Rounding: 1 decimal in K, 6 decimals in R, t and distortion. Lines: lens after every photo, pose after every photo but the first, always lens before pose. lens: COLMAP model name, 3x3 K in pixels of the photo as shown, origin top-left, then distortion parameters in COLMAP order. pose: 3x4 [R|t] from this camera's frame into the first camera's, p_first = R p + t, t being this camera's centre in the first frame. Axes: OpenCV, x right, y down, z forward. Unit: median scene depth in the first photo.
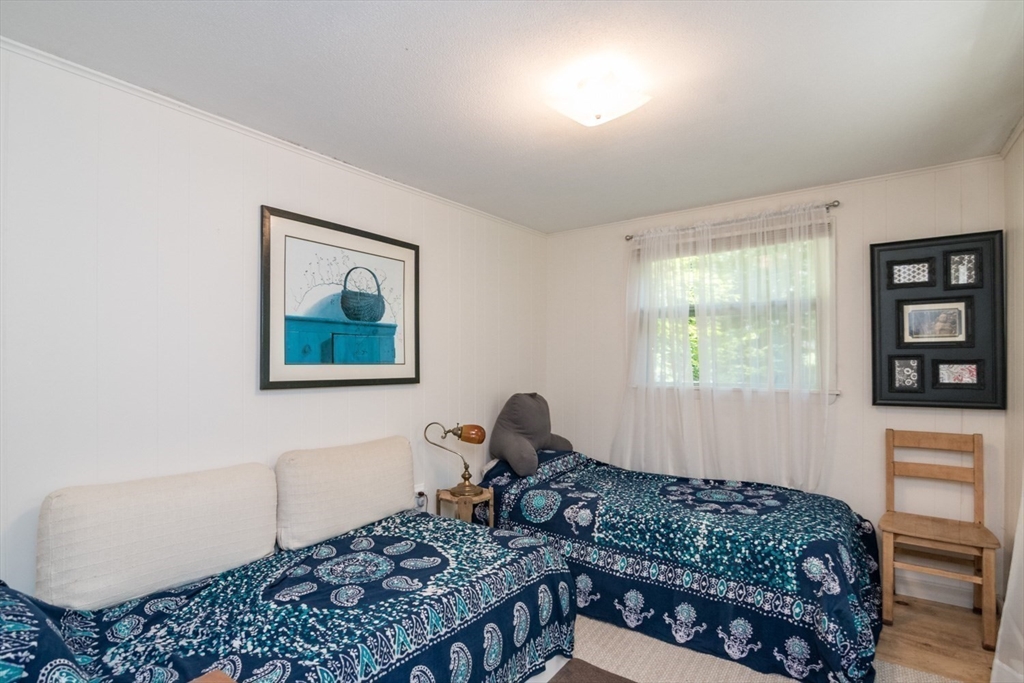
lens RADIAL K [[502.8, 0, 490.7], [0, 502.8, 358.4], [0, 0, 1]] dist [-0.002951, -0.003864]
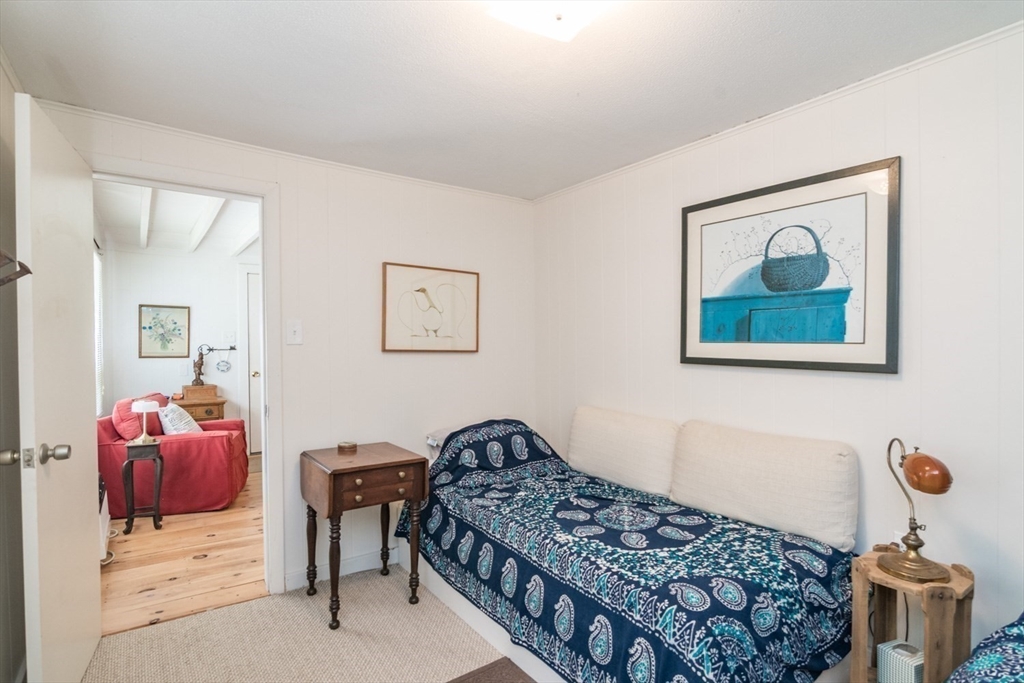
lens RADIAL K [[502.8, 0, 509.8], [0, 502.8, 344.2], [0, 0, 1]] dist [-0.002951, -0.003864]
pose [[-0.286667, 0.012352, -0.957951, 0.744225], [0.009498, 0.999904, 0.010051, 0.001346], [0.957983, -0.006217, -0.286756, 0.875764]]
